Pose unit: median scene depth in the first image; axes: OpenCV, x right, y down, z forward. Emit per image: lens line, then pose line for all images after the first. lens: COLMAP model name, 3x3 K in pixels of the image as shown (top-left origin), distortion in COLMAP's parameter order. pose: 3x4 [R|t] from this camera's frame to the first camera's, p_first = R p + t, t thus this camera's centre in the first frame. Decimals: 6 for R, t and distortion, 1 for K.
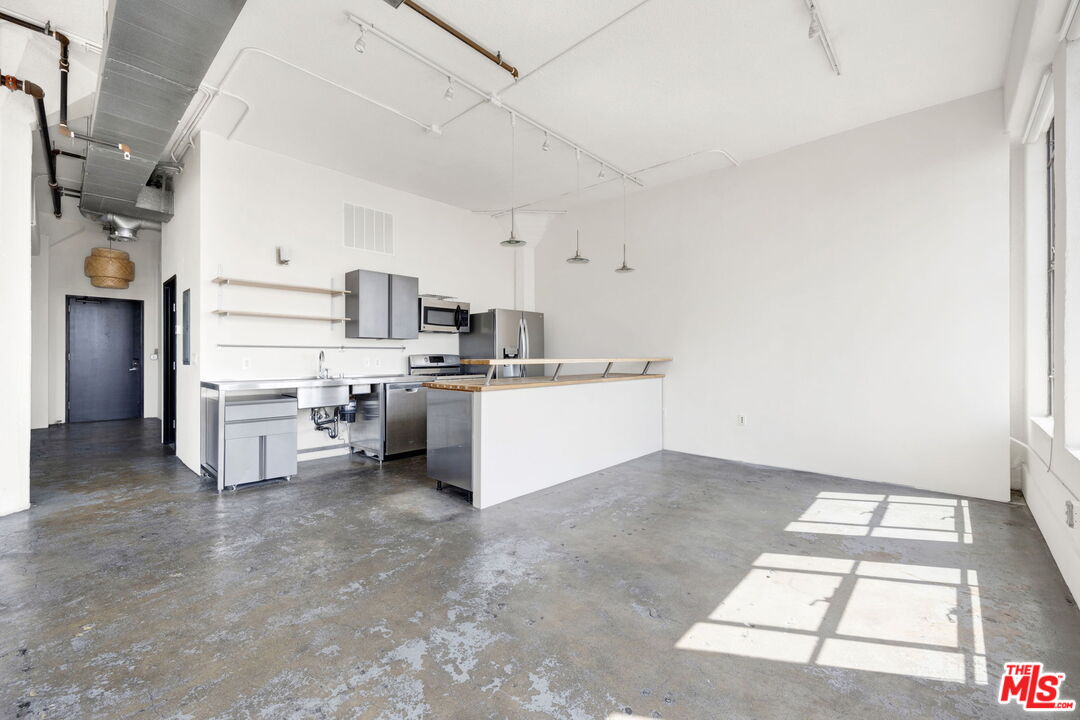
lens RADIAL K [[440.9, 0, 539.0], [0, 440.9, 360.7], [0, 0, 1]] dist [-0.002066, -0.001061]
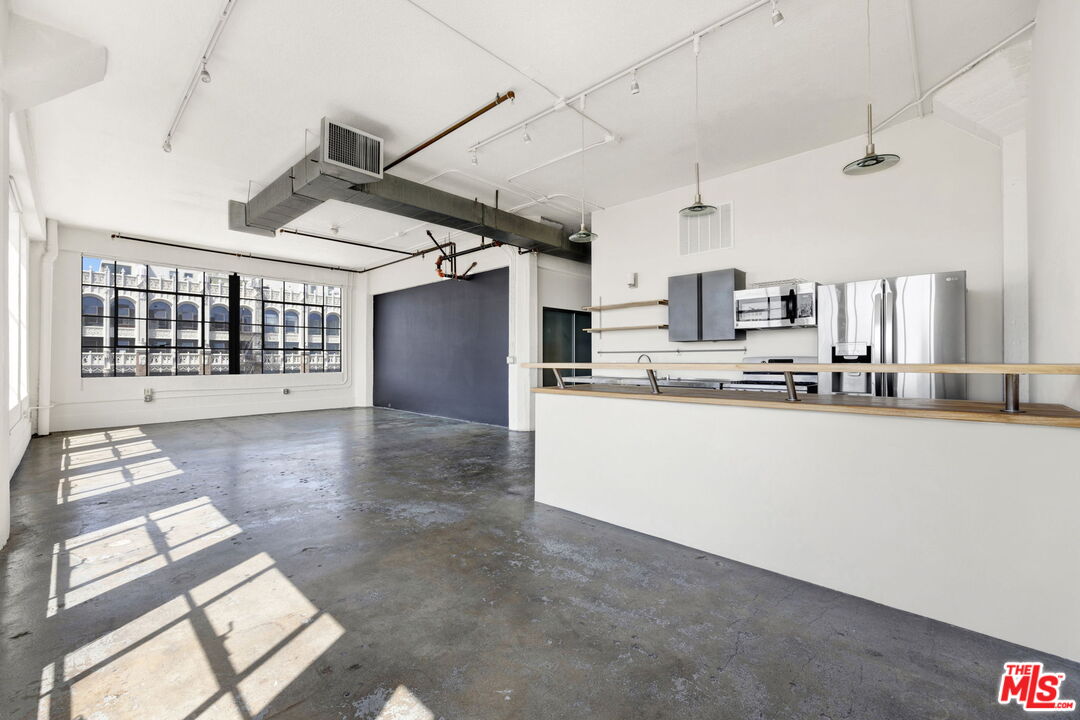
lens RADIAL K [[440.9, 0, 540.6], [0, 440.9, 360.1], [0, 0, 1]] dist [-0.002066, -0.001061]
pose [[-0.002850, 0.000301, -0.999996, 0.639499], [-0.008583, 0.999963, 0.000325, -0.006111], [0.999959, 0.008584, -0.002847, 0.680827]]
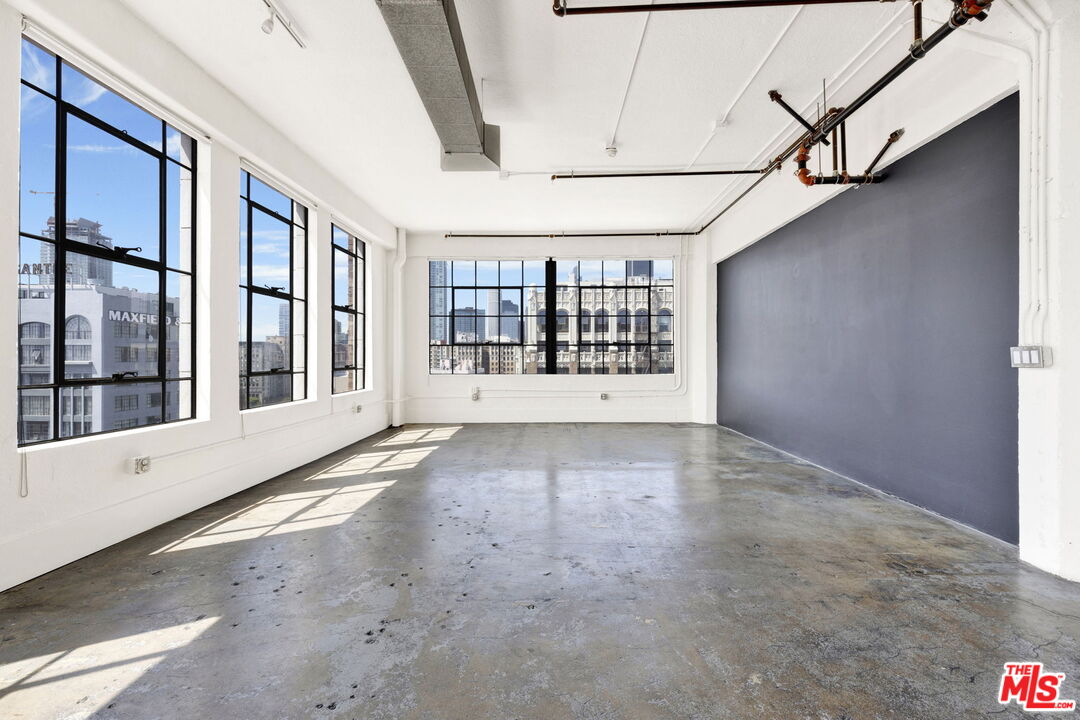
lens RADIAL K [[440.9, 0, 539.8], [0, 440.9, 357.5], [0, 0, 1]] dist [-0.002066, -0.001061]
pose [[-0.757526, 0.001246, -0.652804, -0.059675], [-0.003819, 0.999973, 0.006340, -0.005613], [0.652794, 0.007296, -0.757500, 0.596974]]
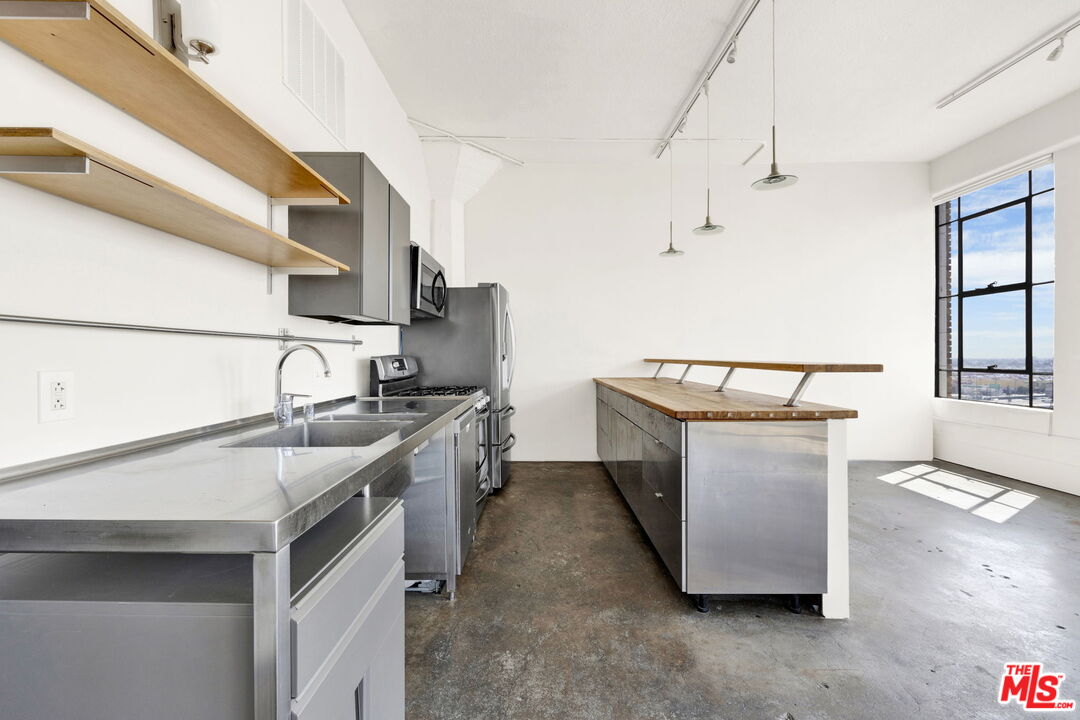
lens RADIAL K [[440.9, 0, 538.0], [0, 440.9, 358.6], [0, 0, 1]] dist [-0.002066, -0.001061]
pose [[0.735104, -0.005632, 0.677931, -0.558386], [0.009138, 0.999957, -0.001601, -0.008768], [-0.677893, 0.007372, 0.735123, 0.568671]]
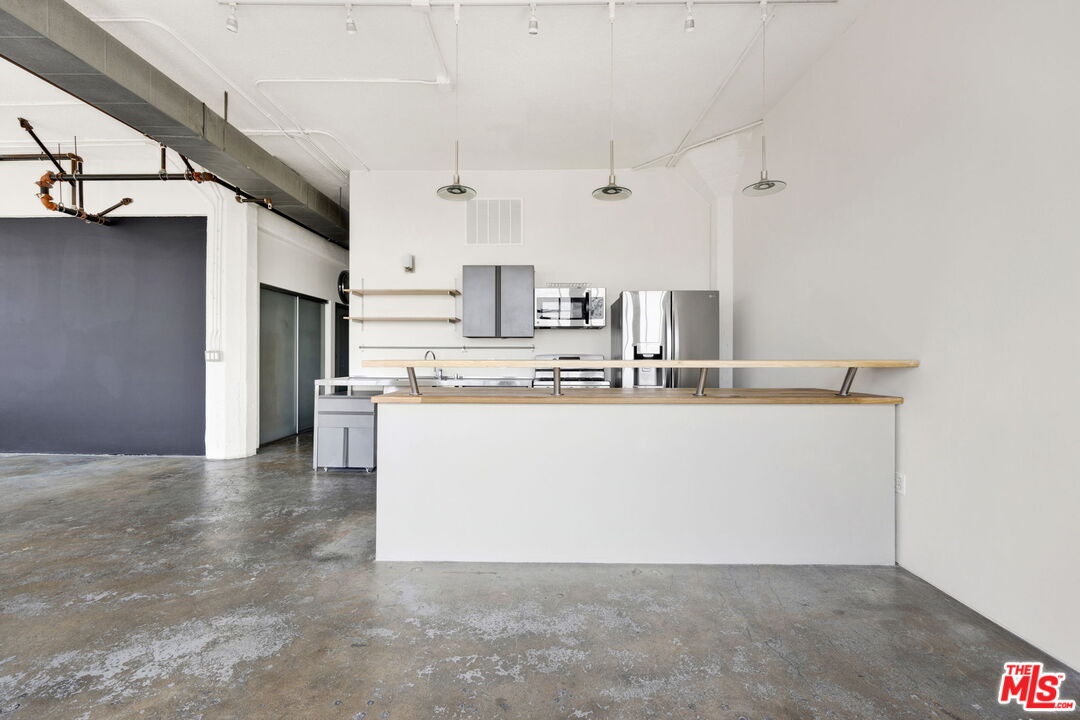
lens RADIAL K [[440.9, 0, 537.0], [0, 440.9, 360.2], [0, 0, 1]] dist [-0.002066, -0.001061]
pose [[0.666643, 0.005722, -0.745355, 0.403546], [-0.010220, 0.999947, -0.001464, -0.001895], [0.745307, 0.008593, 0.666666, 0.472863]]
